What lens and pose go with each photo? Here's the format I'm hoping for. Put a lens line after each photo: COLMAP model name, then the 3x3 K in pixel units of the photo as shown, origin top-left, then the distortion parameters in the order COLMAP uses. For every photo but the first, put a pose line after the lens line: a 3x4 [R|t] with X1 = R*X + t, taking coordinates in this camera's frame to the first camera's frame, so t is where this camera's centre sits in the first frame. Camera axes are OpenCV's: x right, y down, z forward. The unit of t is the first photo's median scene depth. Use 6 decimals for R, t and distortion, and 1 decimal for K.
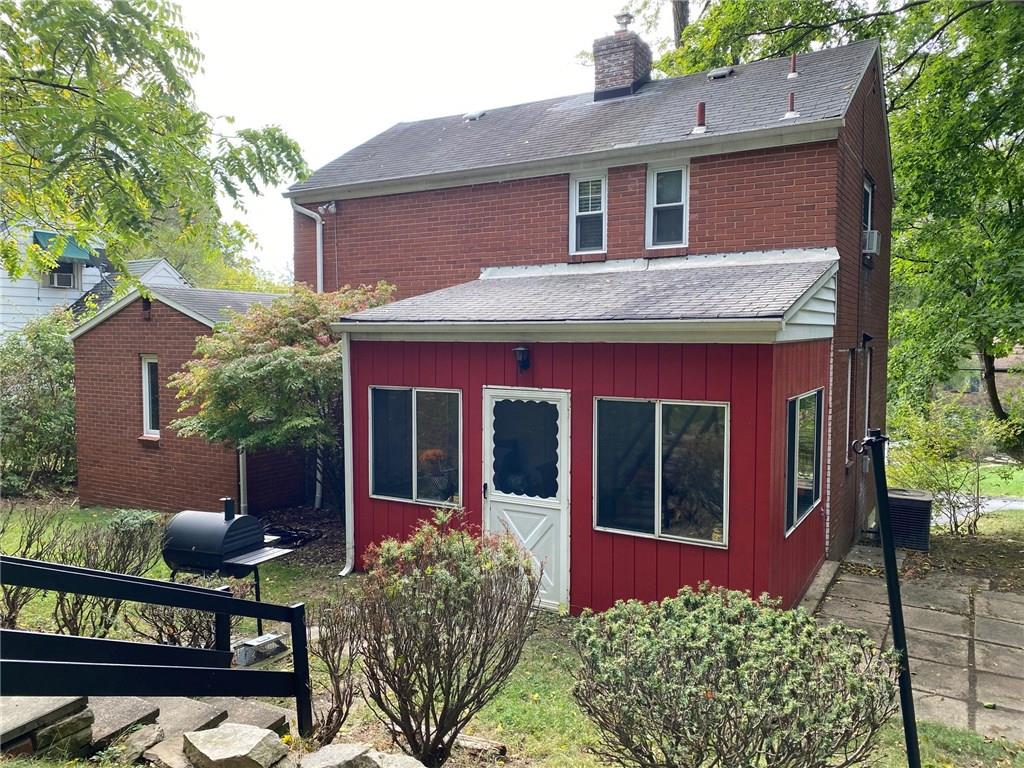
lens RADIAL K [[786.4, 0, 513.9], [0, 786.4, 379.3], [0, 0, 1]] dist [0.054845, -0.049971]
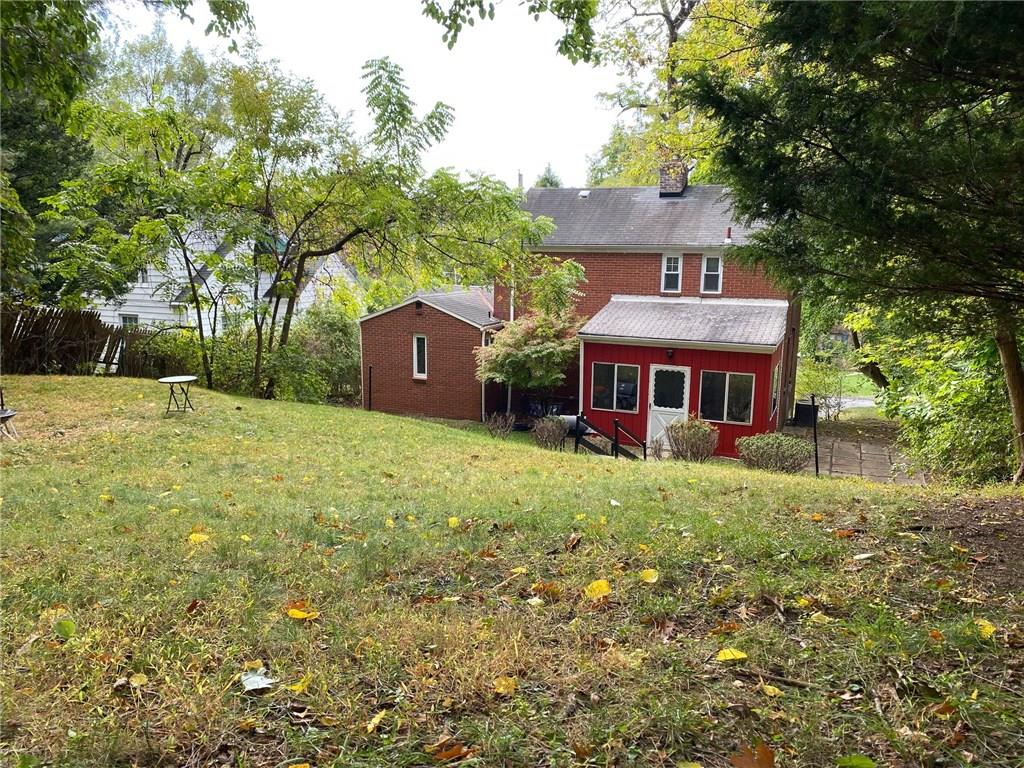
lens RADIAL K [[786.4, 0, 509.0], [0, 786.4, 387.5], [0, 0, 1]] dist [0.054845, -0.049971]
pose [[0.992958, -0.013714, 0.117673, -0.613205], [-0.002007, 0.991188, 0.132449, -0.194471], [-0.118452, -0.131753, 0.984180, -1.102505]]
